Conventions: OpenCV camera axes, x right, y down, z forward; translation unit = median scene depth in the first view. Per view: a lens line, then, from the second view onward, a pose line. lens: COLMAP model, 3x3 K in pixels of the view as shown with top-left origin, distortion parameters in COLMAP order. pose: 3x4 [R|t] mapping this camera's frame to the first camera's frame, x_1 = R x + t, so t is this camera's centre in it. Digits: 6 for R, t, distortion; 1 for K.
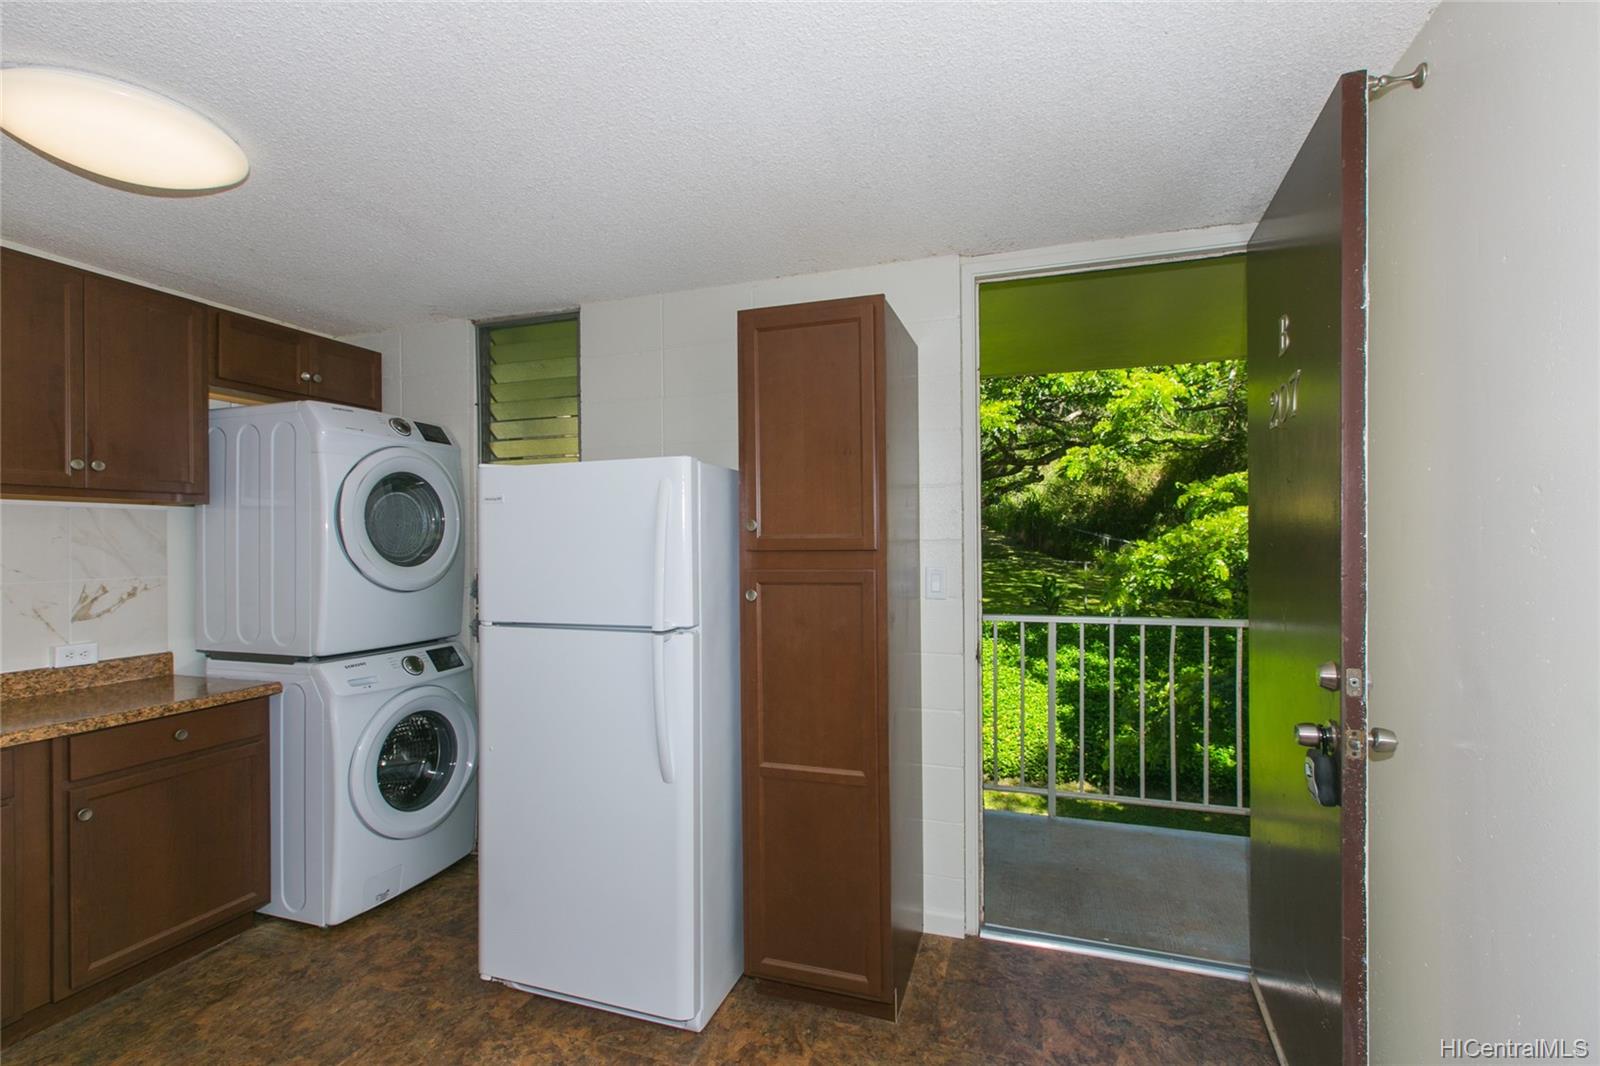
lens RADIAL K [[697.9, 0, 798.3], [0, 697.9, 524.0], [0, 0, 1]] dist [-0.000495, 0.000258]
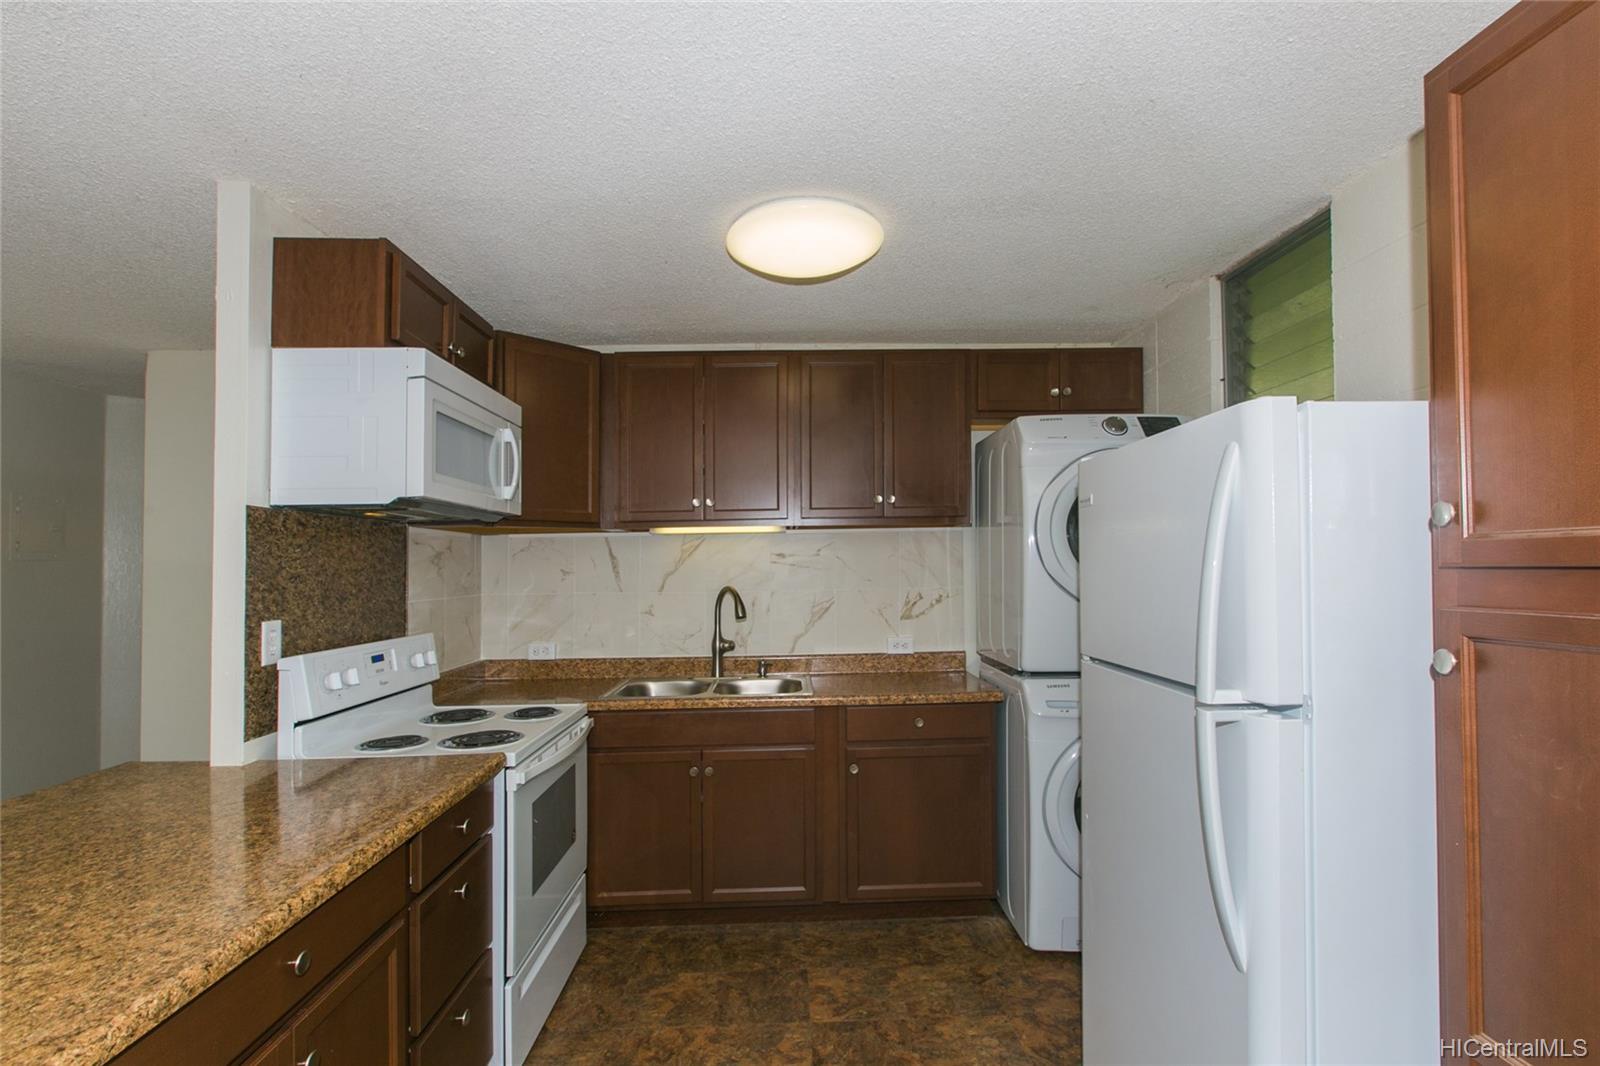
lens RADIAL K [[749.1, 0, 827.7], [0, 749.1, 540.1], [0, 0, 1]] dist [0.001276, 0.000346]
pose [[0.372801, -0.029969, -0.927427, 0.190590], [0.038677, 0.999112, -0.016738, 0.008206], [0.927105, -0.029630, 0.373629, 0.315742]]
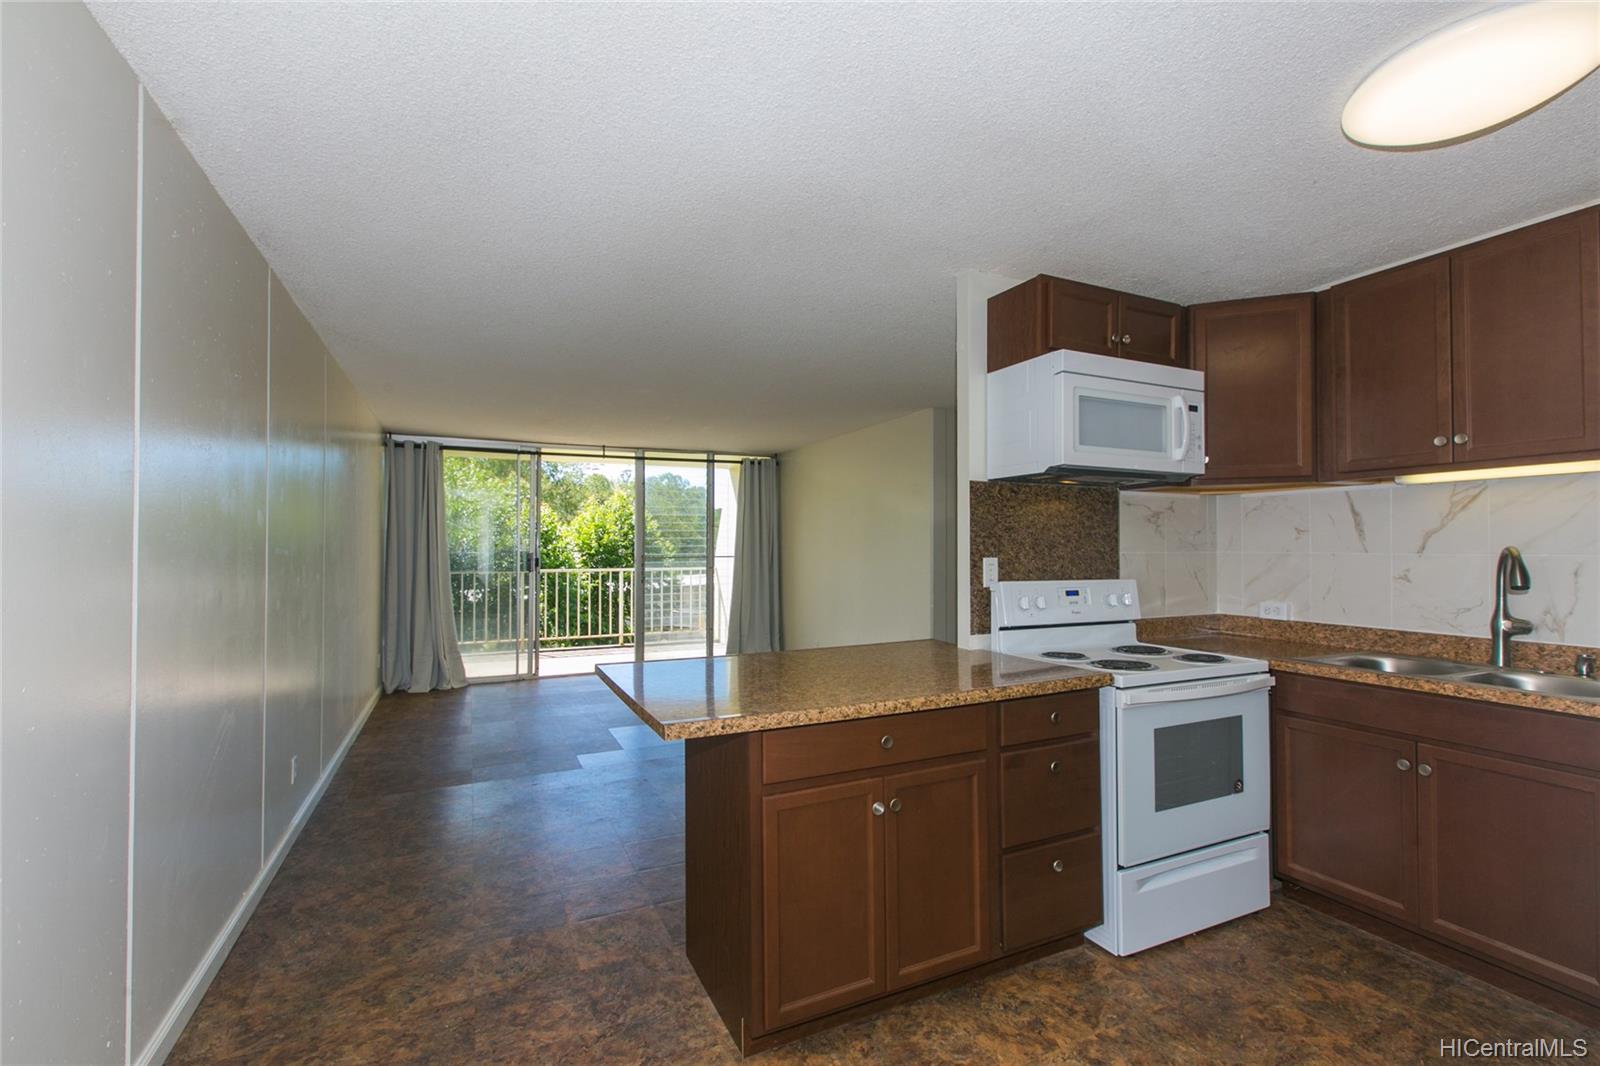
lens RADIAL K [[724.3, 0, 805.7], [0, 724.3, 512.9], [0, 0, 1]] dist [0.000213, 0.000075]
pose [[-0.708063, -0.025994, -0.705671, 0.232629], [0.026357, 0.997653, -0.063196, 0.045996], [0.705657, -0.063346, -0.705716, 0.619815]]
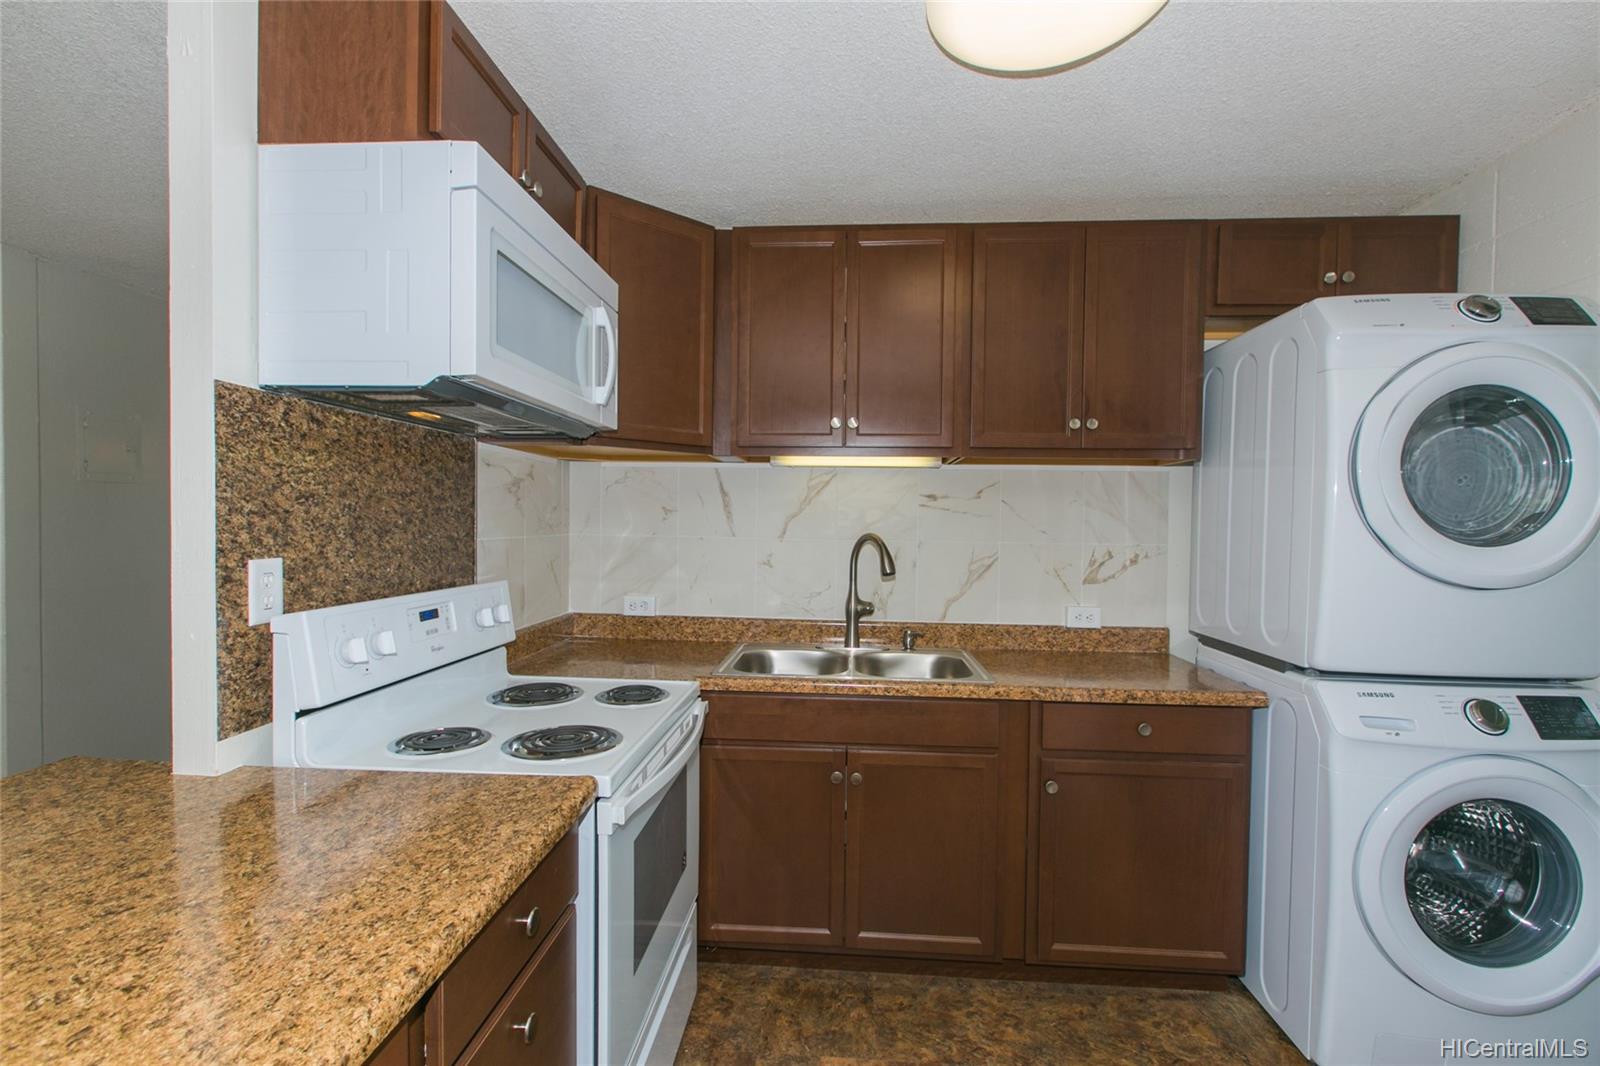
lens RADIAL K [[709.5, 0, 802.3], [0, 709.5, 546.0], [0, 0, 1]] dist [0.001945, 0.000211]
pose [[0.253785, 0.045899, -0.966171, -0.133305], [0.011844, 0.998651, 0.050554, 0.024795], [0.967188, -0.024273, 0.252899, 0.307706]]
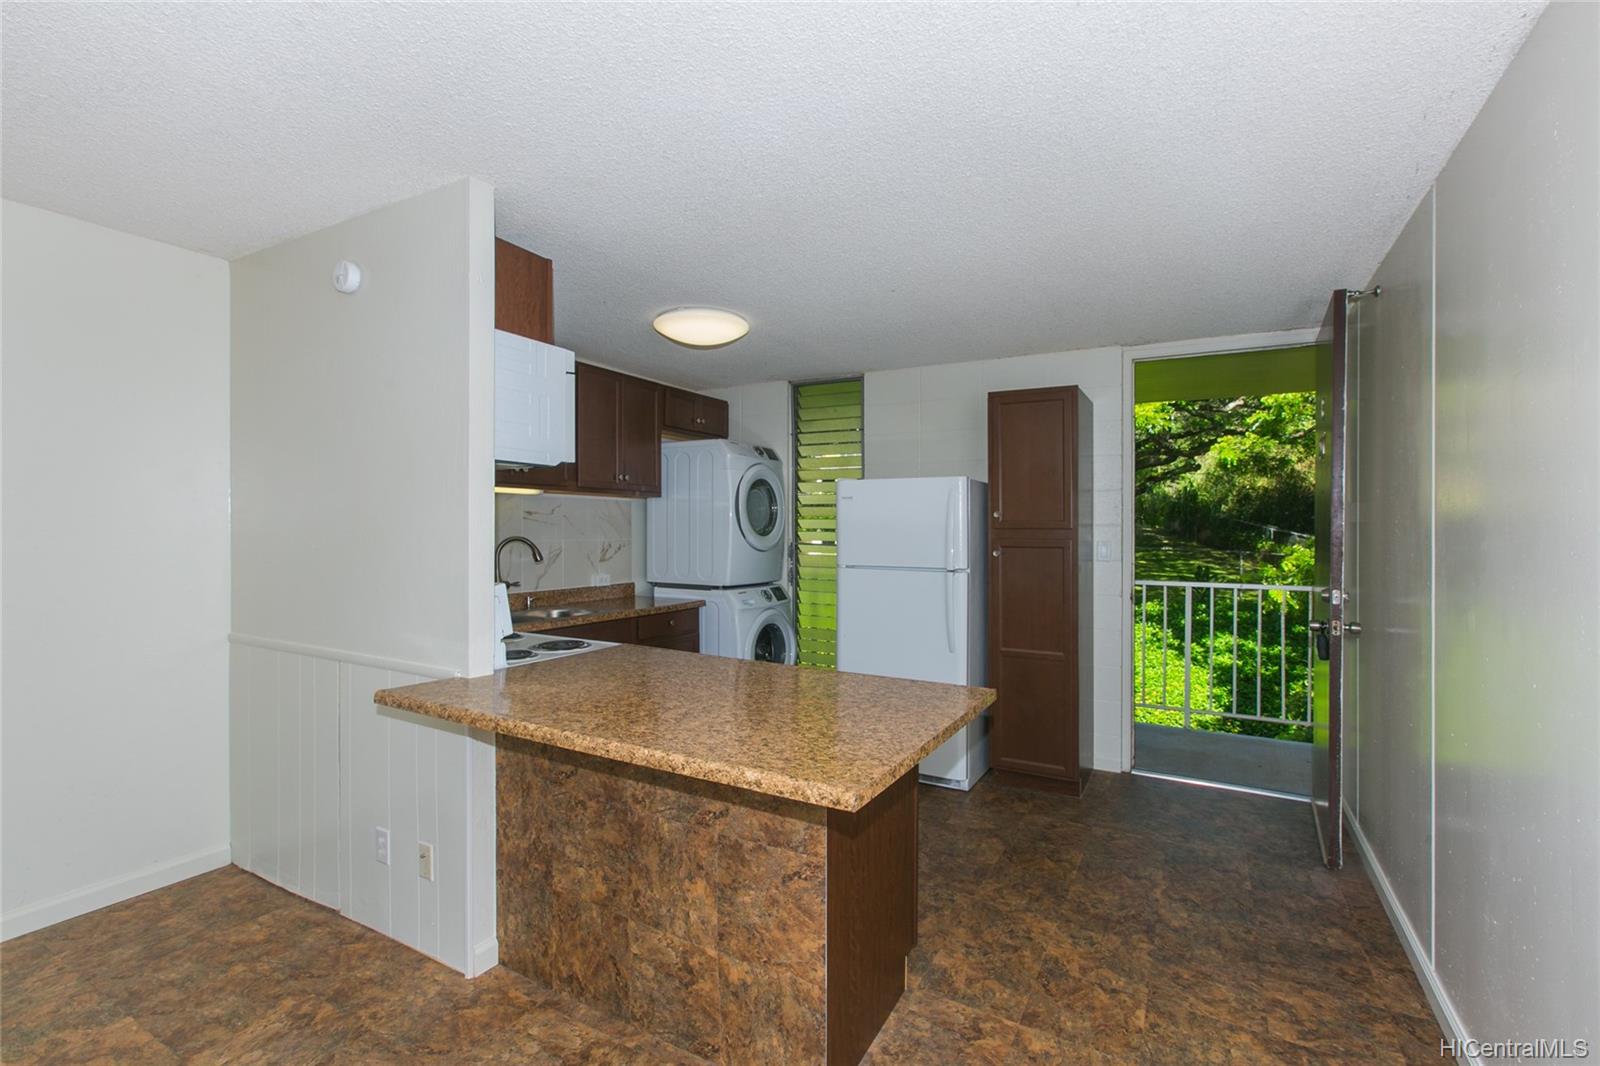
lens RADIAL K [[675.5, 0, 810.1], [0, 675.5, 507.1], [0, 0, 1]] dist [0.000180, 0.000130]
pose [[0.982184, 0.010033, -0.187653, -0.152253], [-0.010877, 0.999935, -0.003470, -0.003812], [0.187606, 0.005449, 0.982229, -0.564430]]
